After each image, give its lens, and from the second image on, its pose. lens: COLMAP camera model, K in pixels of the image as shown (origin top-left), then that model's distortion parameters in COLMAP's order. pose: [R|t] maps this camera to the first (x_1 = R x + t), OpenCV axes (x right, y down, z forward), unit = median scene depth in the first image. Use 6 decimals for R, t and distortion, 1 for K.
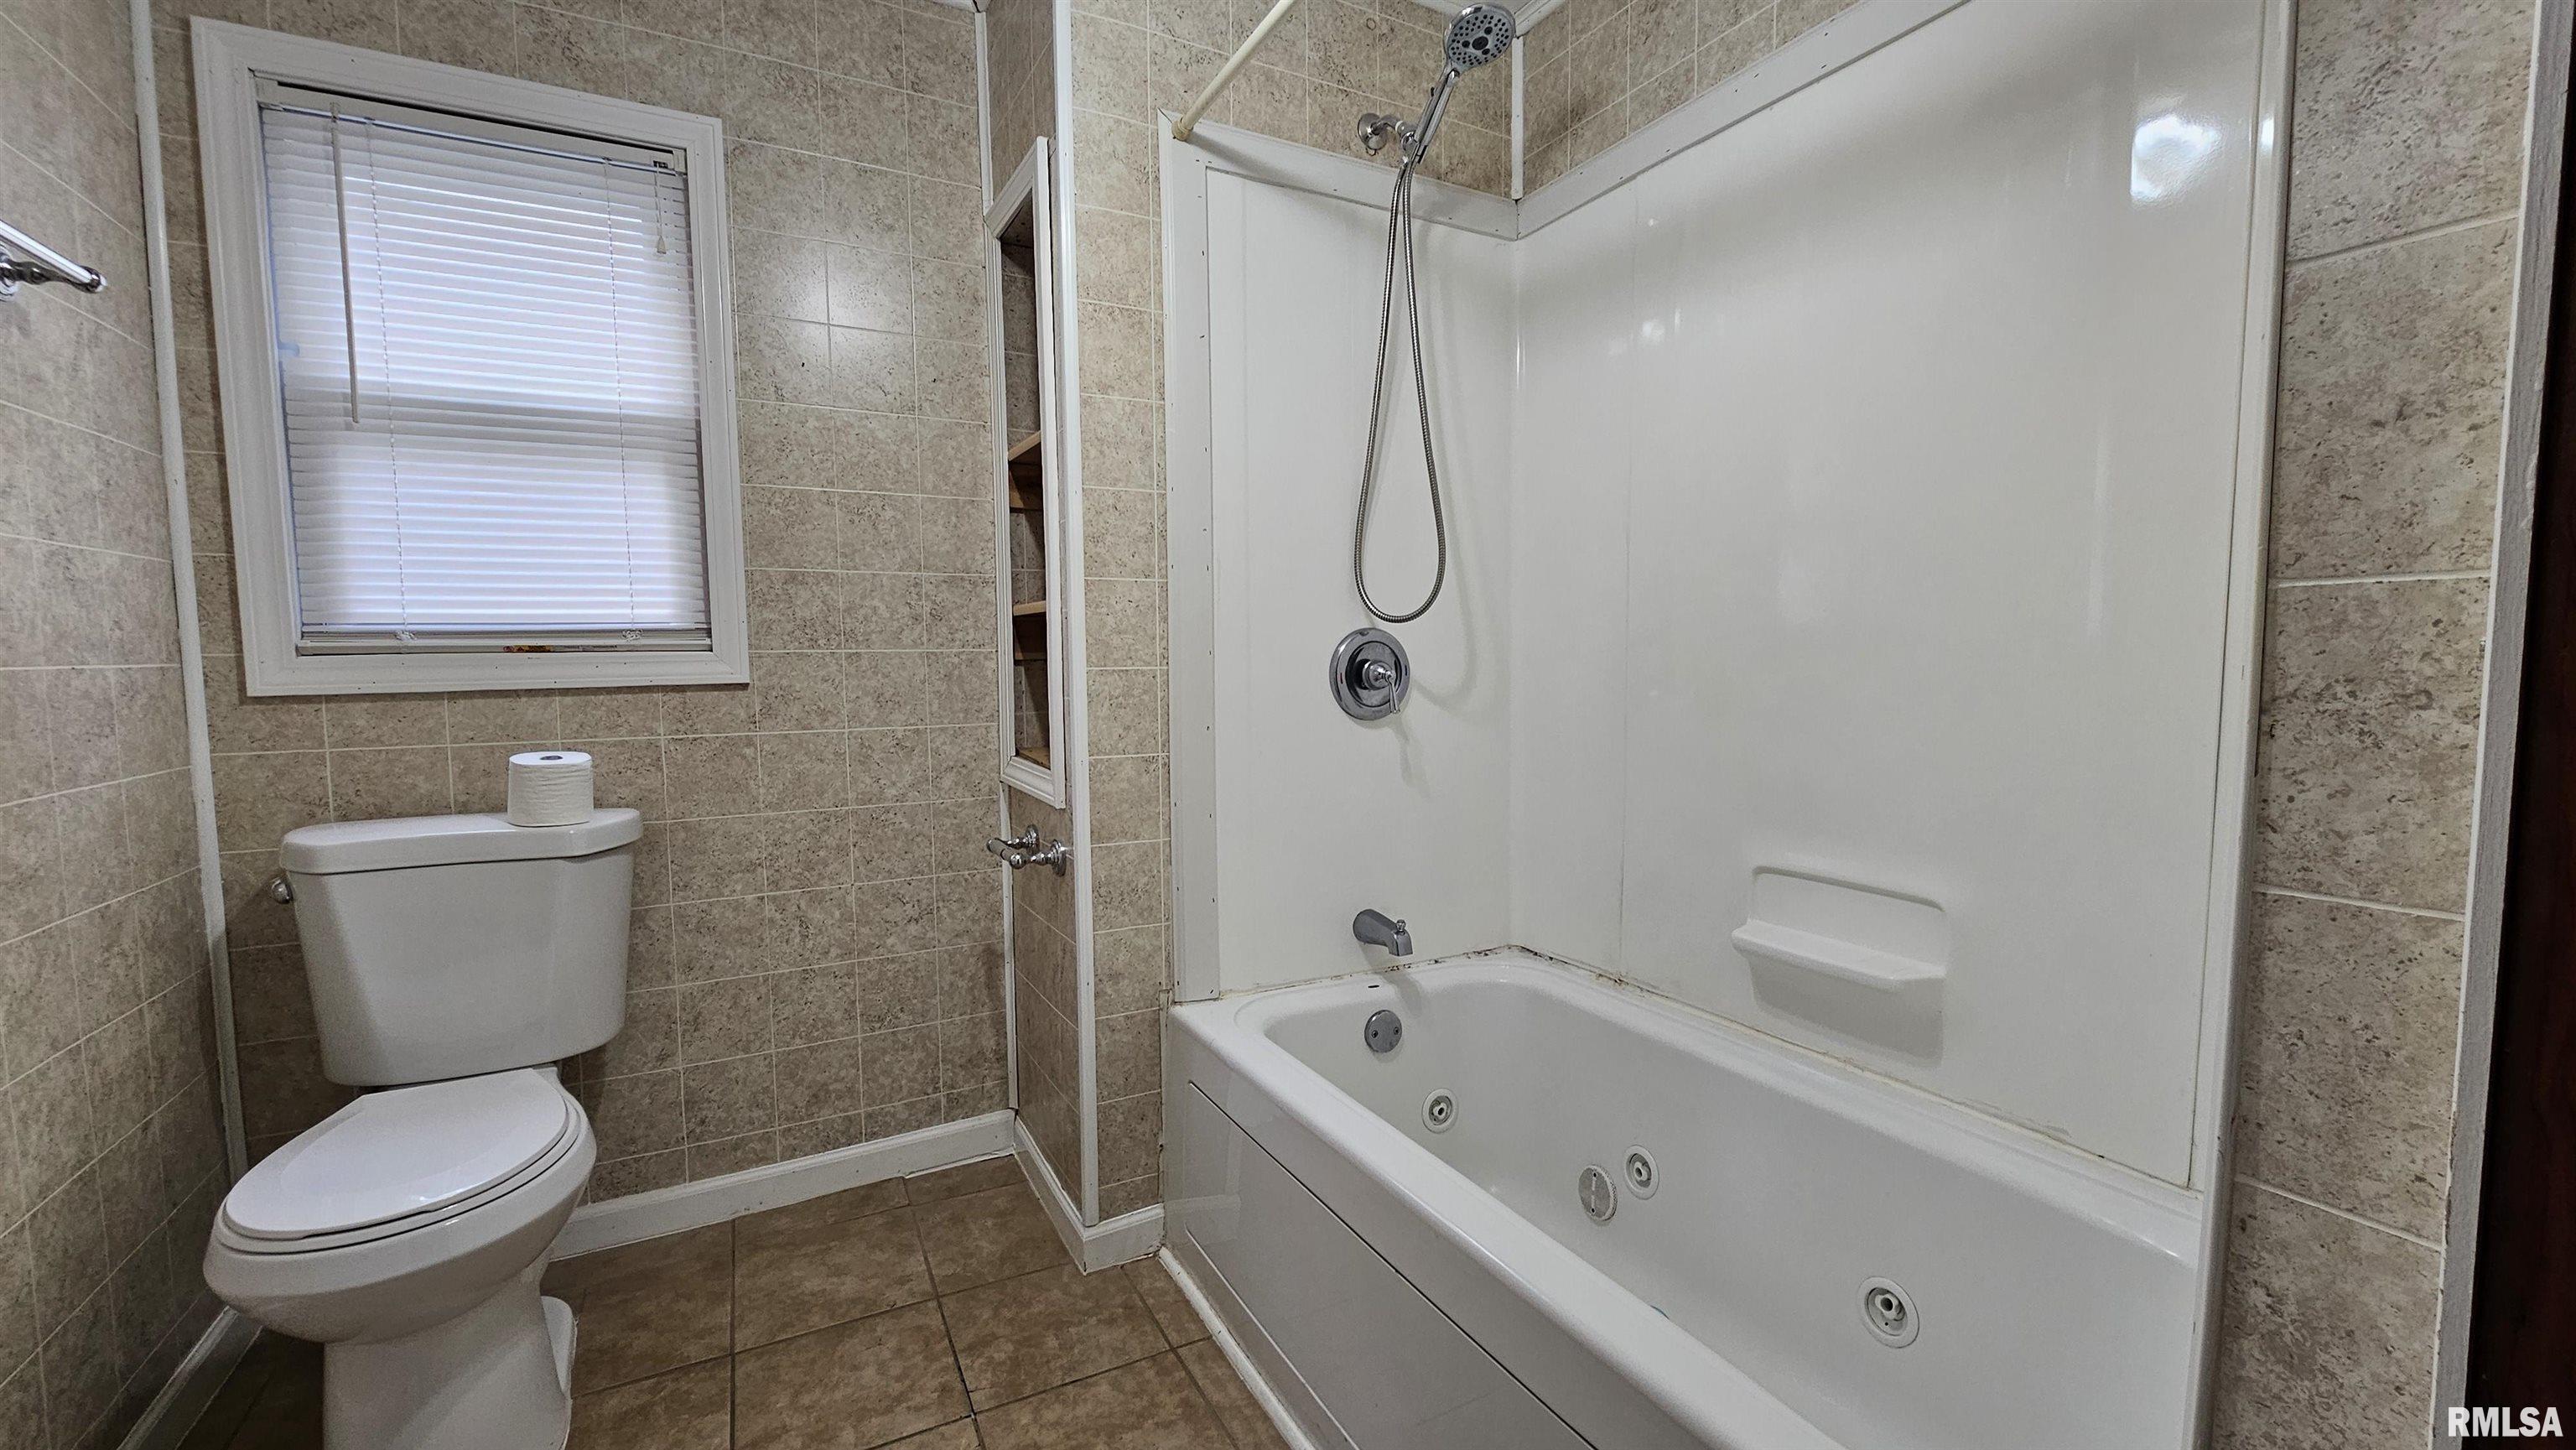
lens RADIAL K [[1058.6, 0, 1300.4], [0, 1058.6, 731.6], [0, 0, 1]] dist [-0.001690, 0.000095]
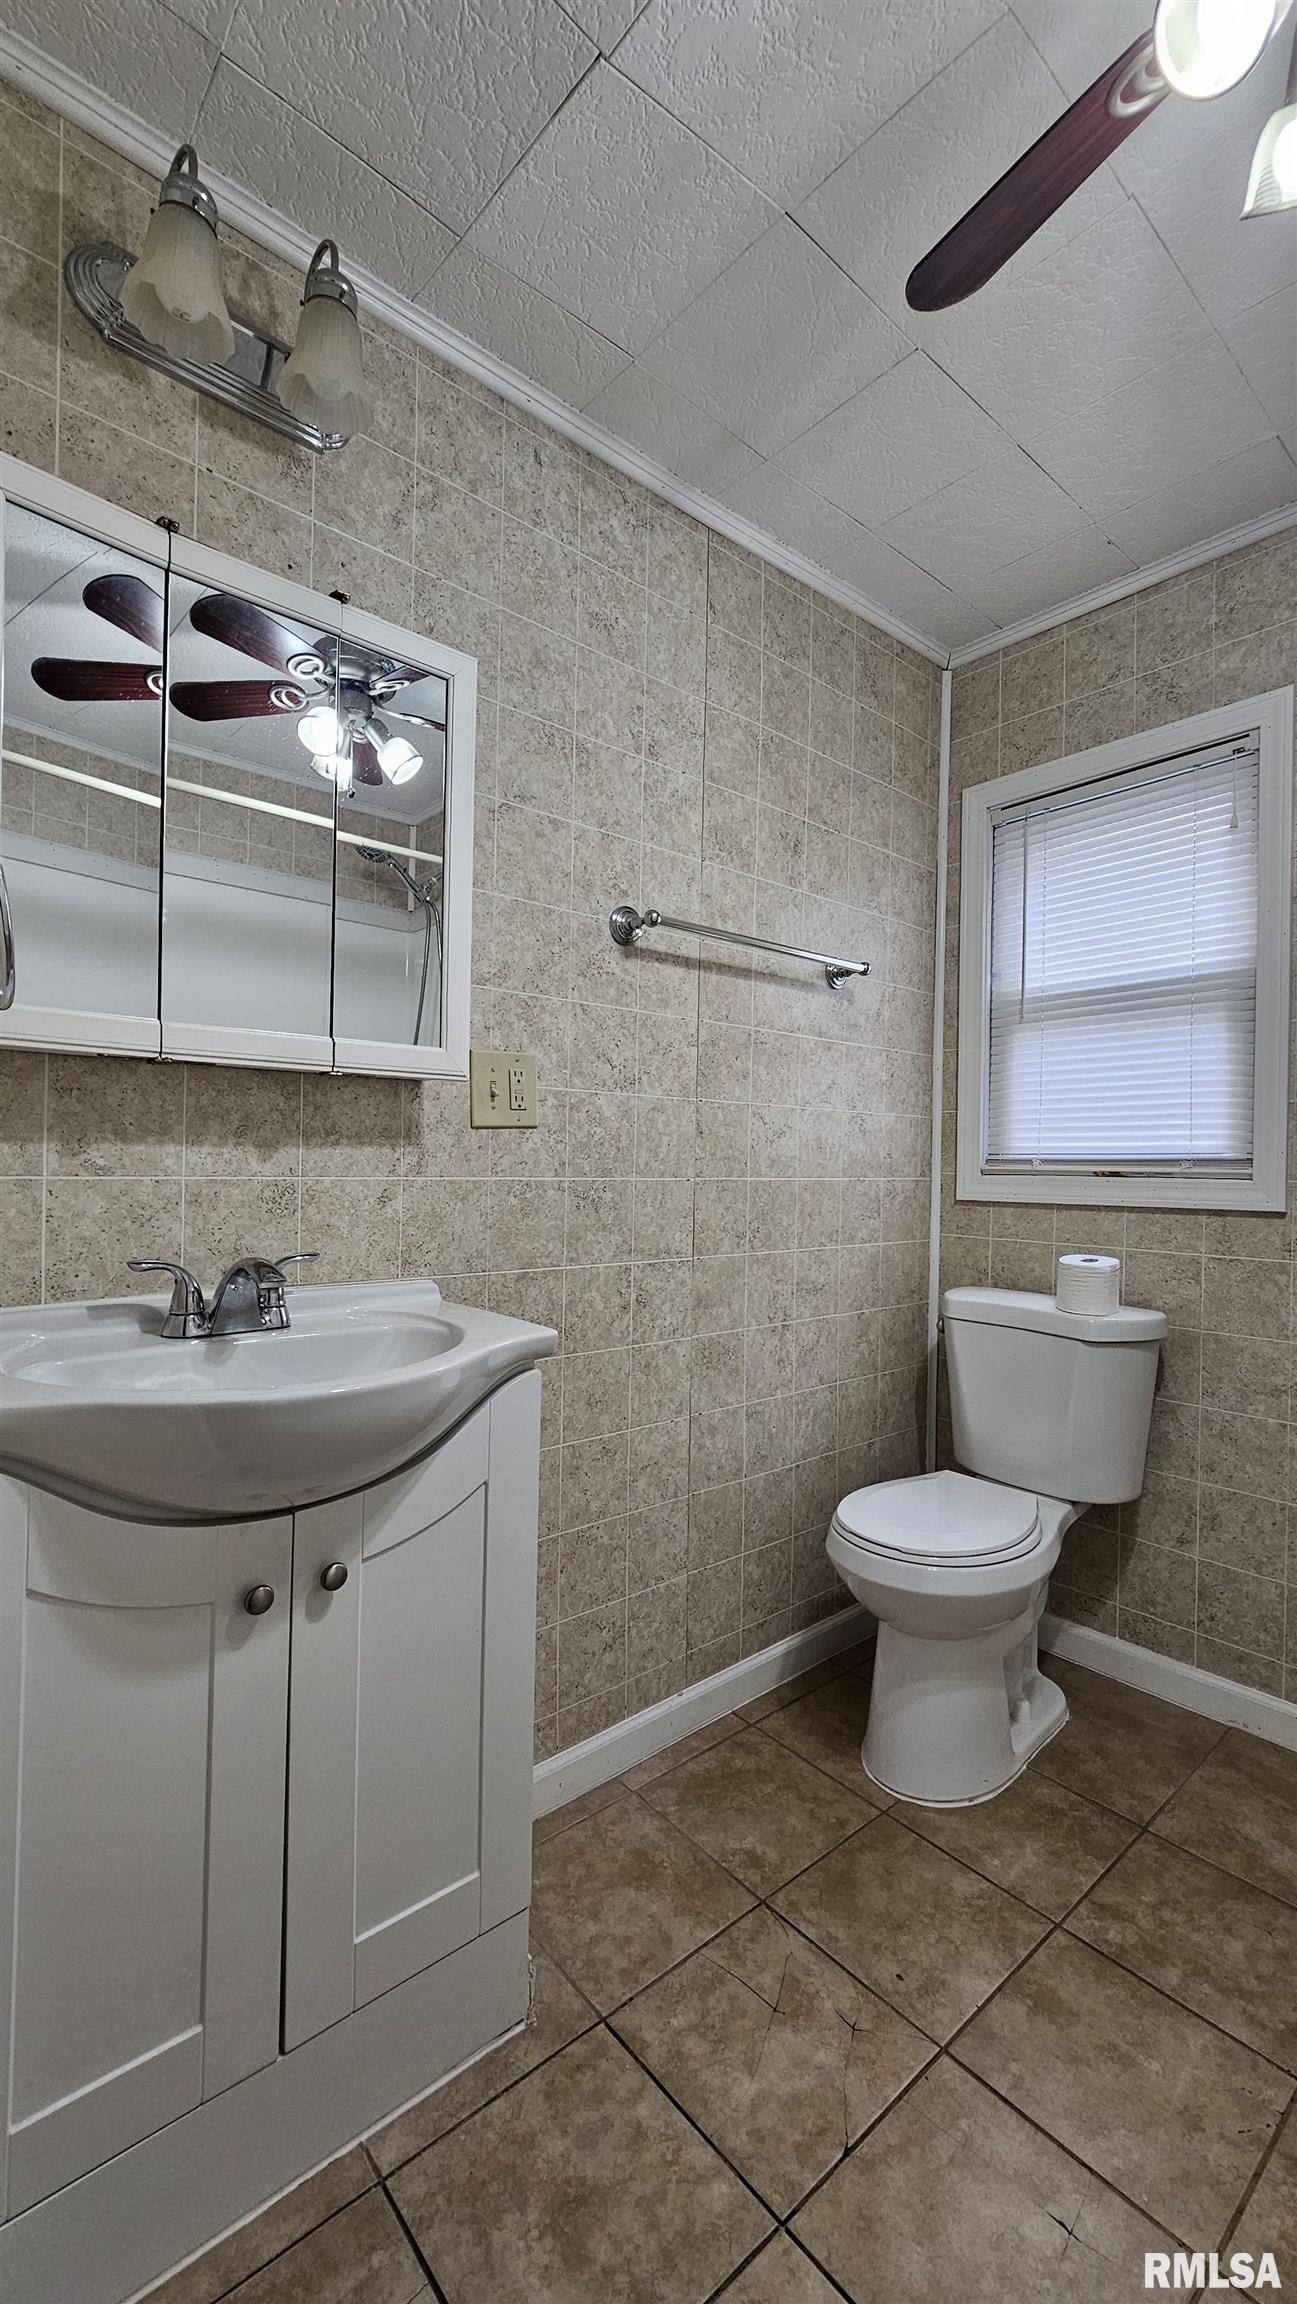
lens RADIAL K [[946.8, 0, 647.0], [0, 946.8, 1164.1], [0, 0, 1]] dist [-0.001690, 0.000095]
pose [[0.213866, 0.014902, -0.976749, 0.279971], [-0.094419, 0.995517, -0.005485, -0.033354], [0.972289, 0.093396, 0.214315, 0.229081]]
